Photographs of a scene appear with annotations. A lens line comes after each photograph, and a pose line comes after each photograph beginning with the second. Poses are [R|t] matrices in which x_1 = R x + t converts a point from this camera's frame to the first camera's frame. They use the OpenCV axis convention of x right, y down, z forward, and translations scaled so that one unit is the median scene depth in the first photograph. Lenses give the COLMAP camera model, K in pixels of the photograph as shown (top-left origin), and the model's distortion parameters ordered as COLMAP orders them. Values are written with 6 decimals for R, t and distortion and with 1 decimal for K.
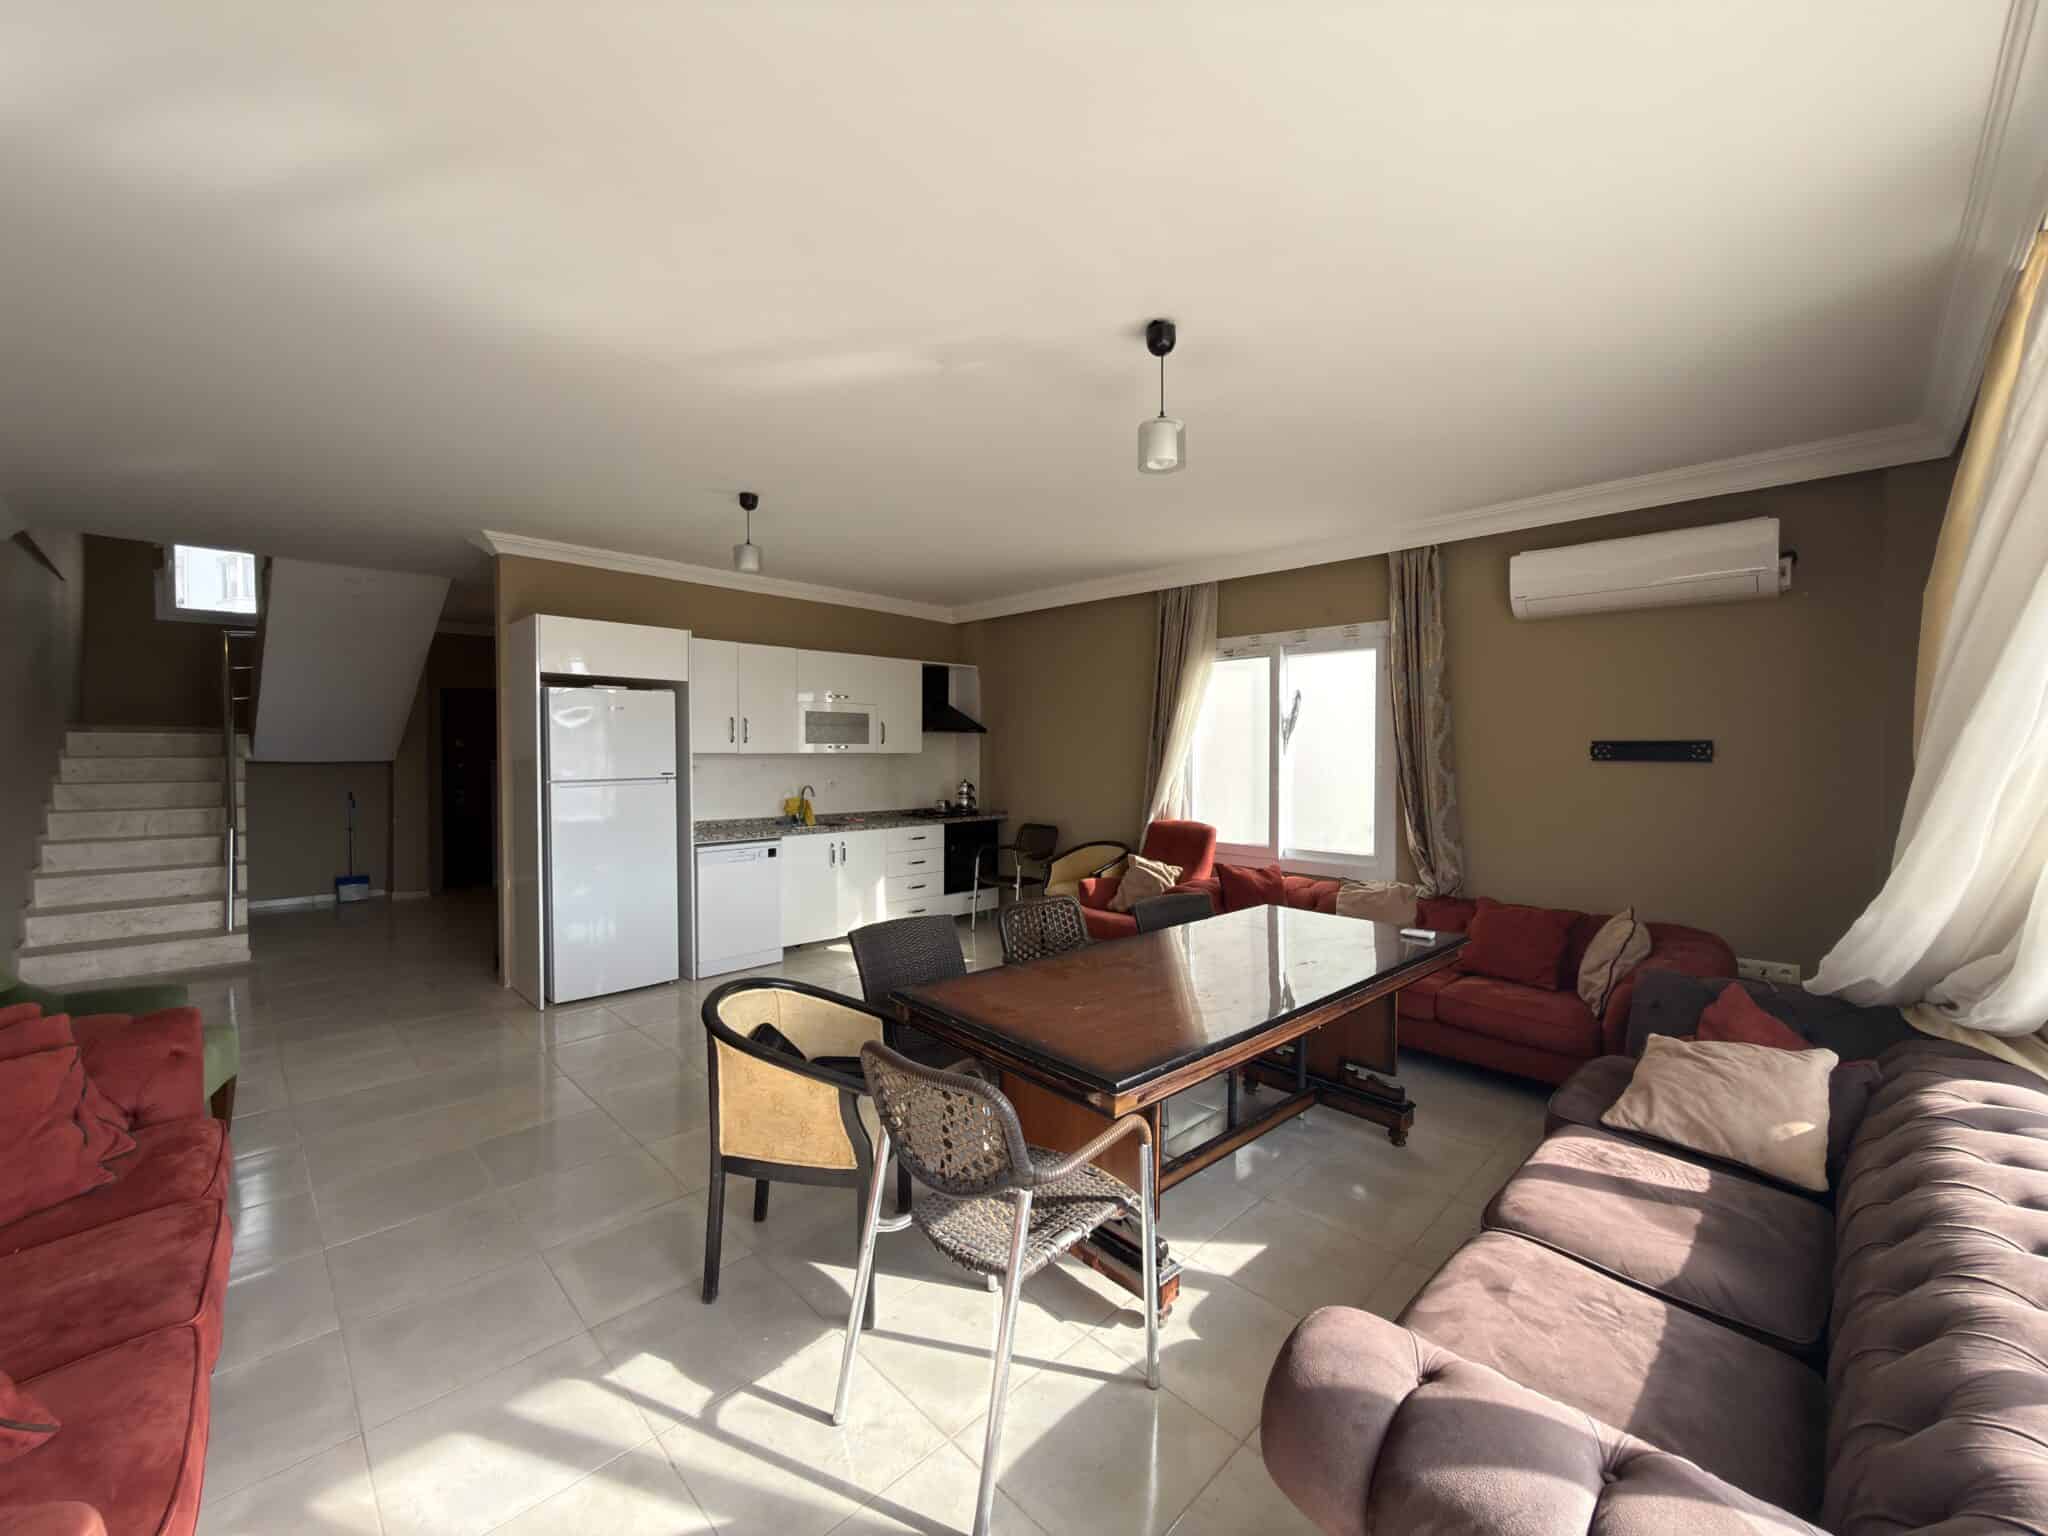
lens RADIAL K [[816.4, 0, 1025.3], [0, 816.4, 766.1], [0, 0, 1]] dist [0.001452, 0.000229]
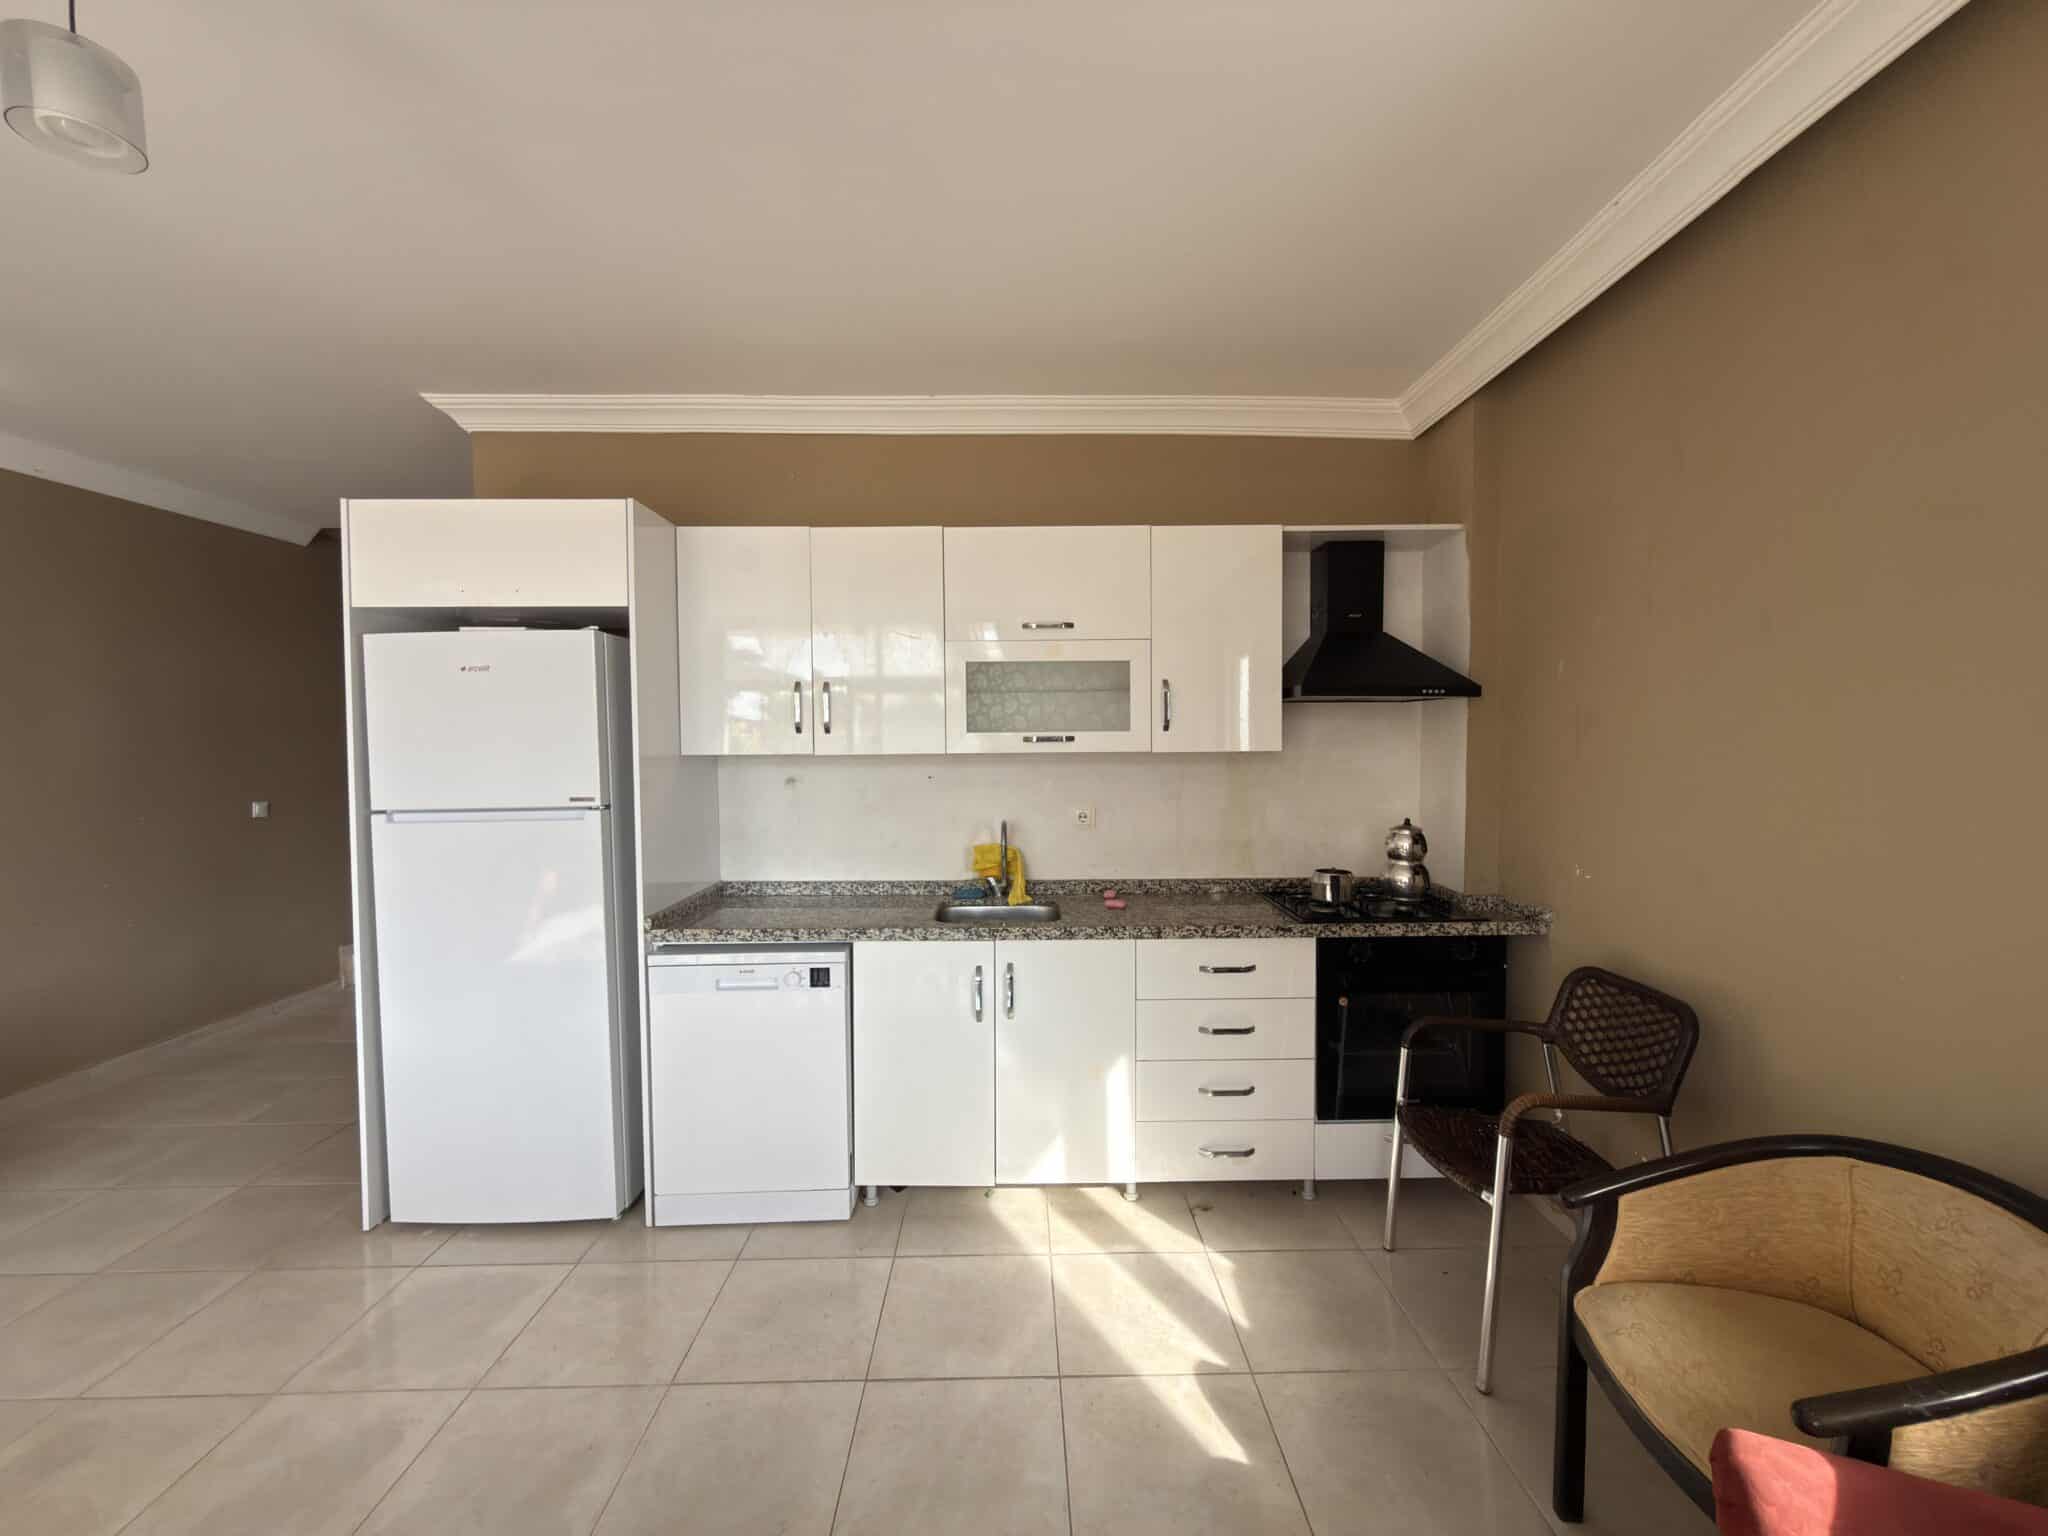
lens RADIAL K [[816.4, 0, 1025.3], [0, 816.4, 766.1], [0, 0, 1]] dist [0.001452, 0.000229]
pose [[0.720523, 0.010366, -0.693353, 0.079259], [-0.005011, 0.999940, 0.009743, -0.014621], [0.693412, -0.003546, 0.720532, 0.742689]]
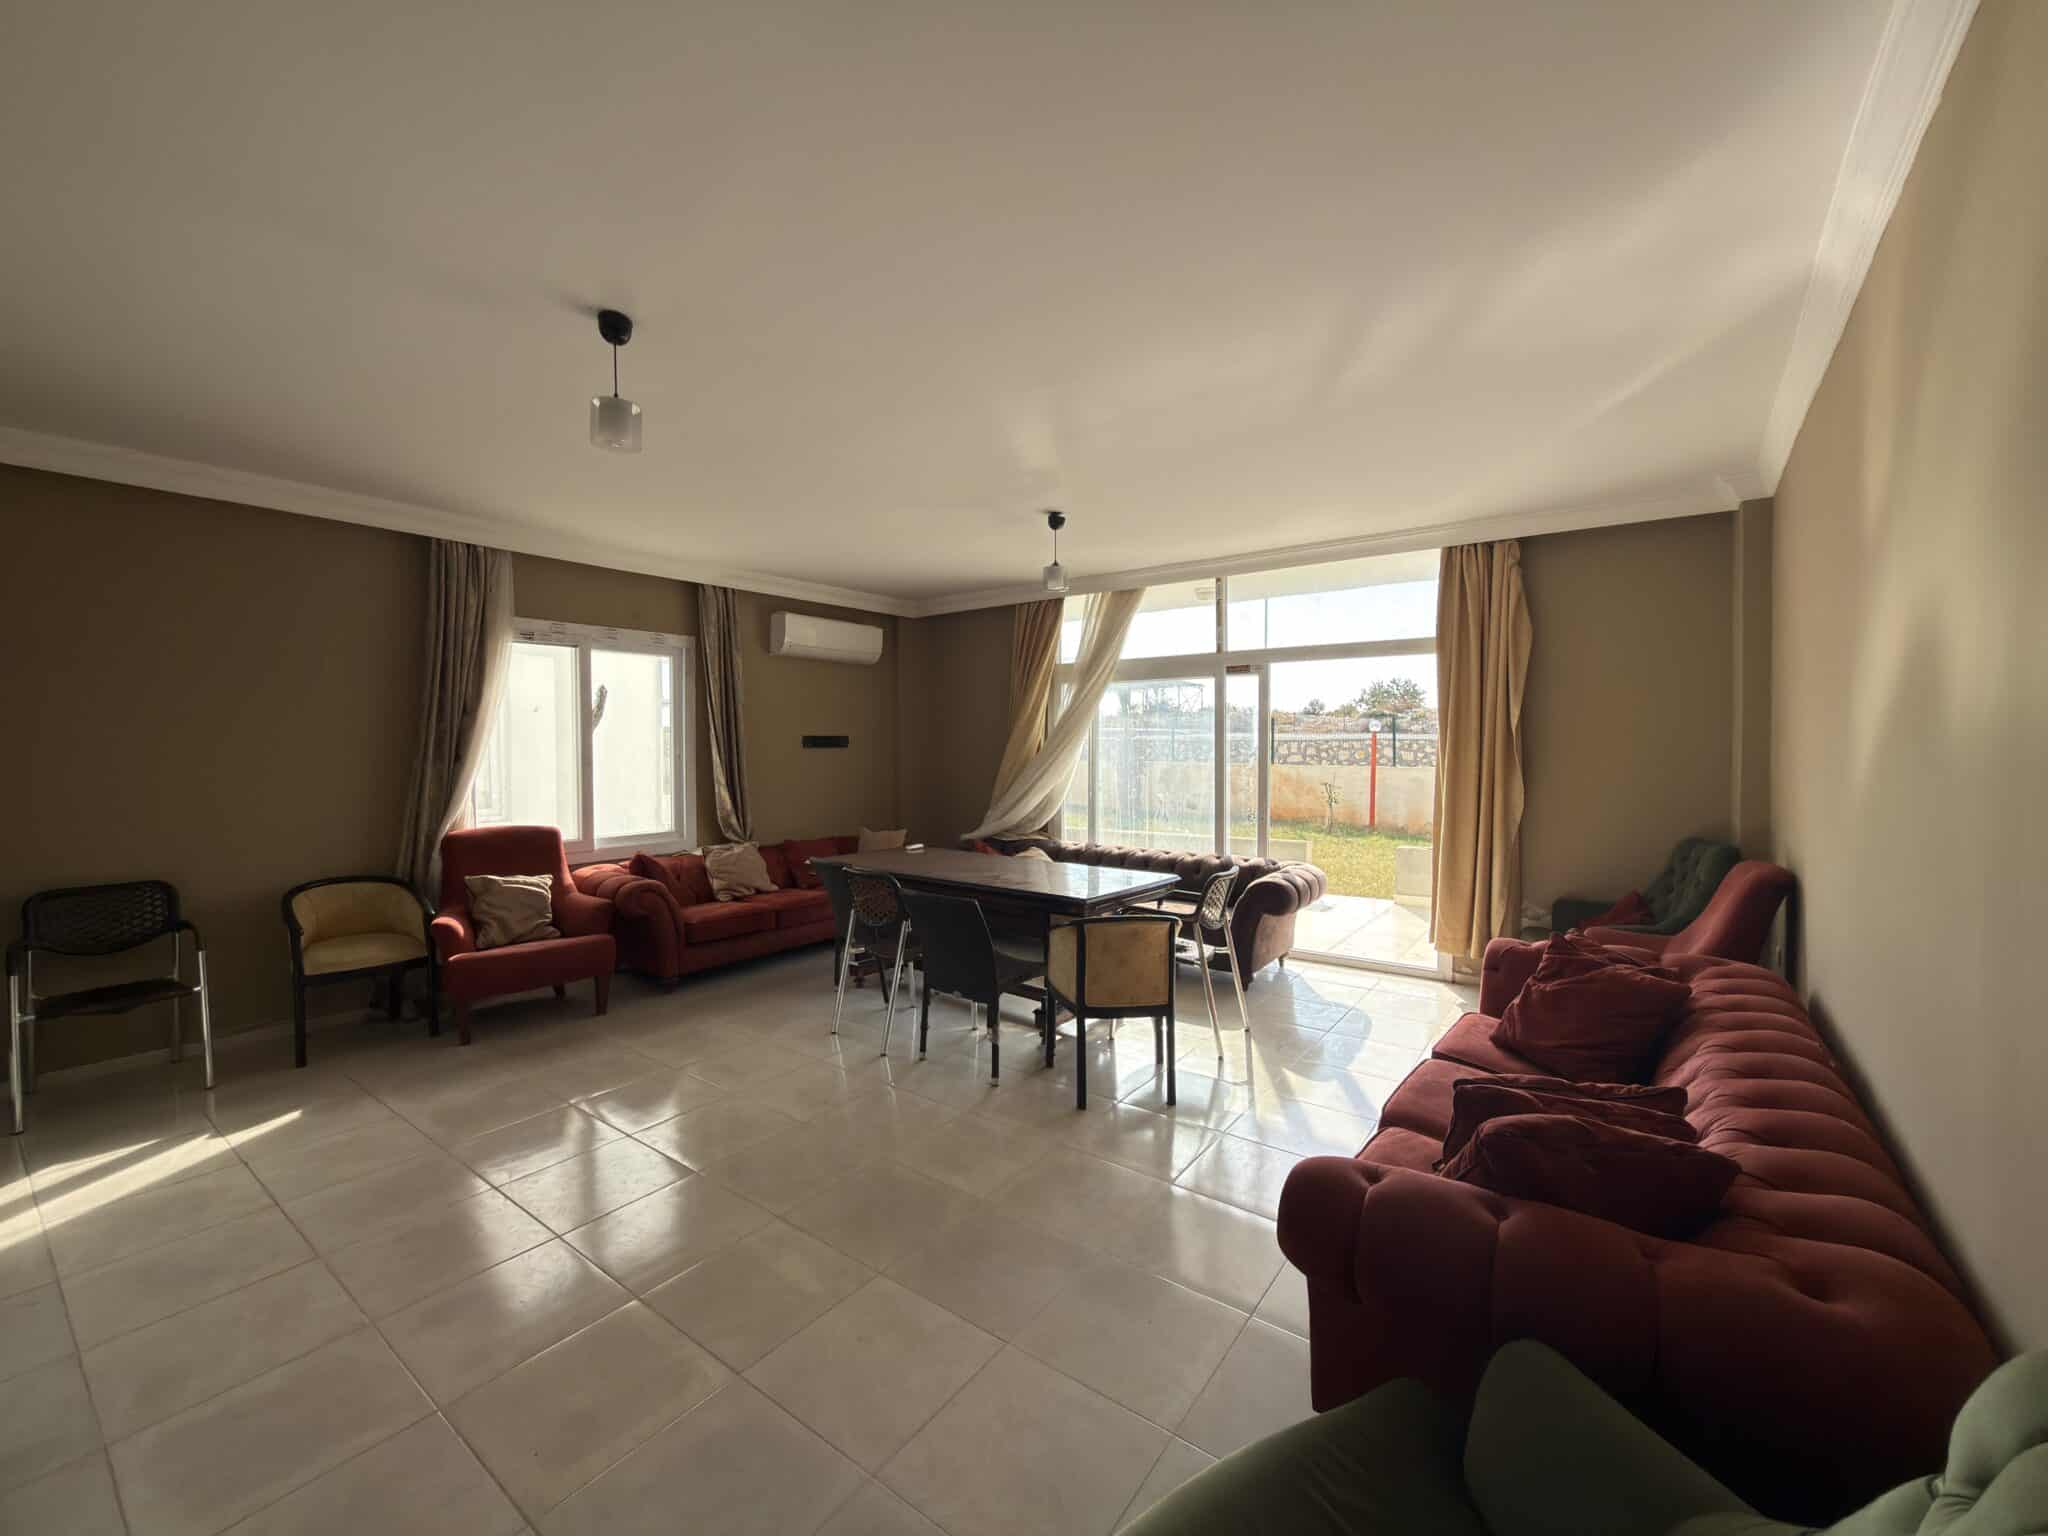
lens RADIAL K [[816.4, 0, 1025.3], [0, 816.4, 766.1], [0, 0, 1]] dist [0.001452, 0.000229]
pose [[-0.151253, -0.031800, 0.987984, -0.718476], [0.021776, 0.999133, 0.035493, -0.013377], [-0.988255, 0.026883, -0.150429, 0.582195]]
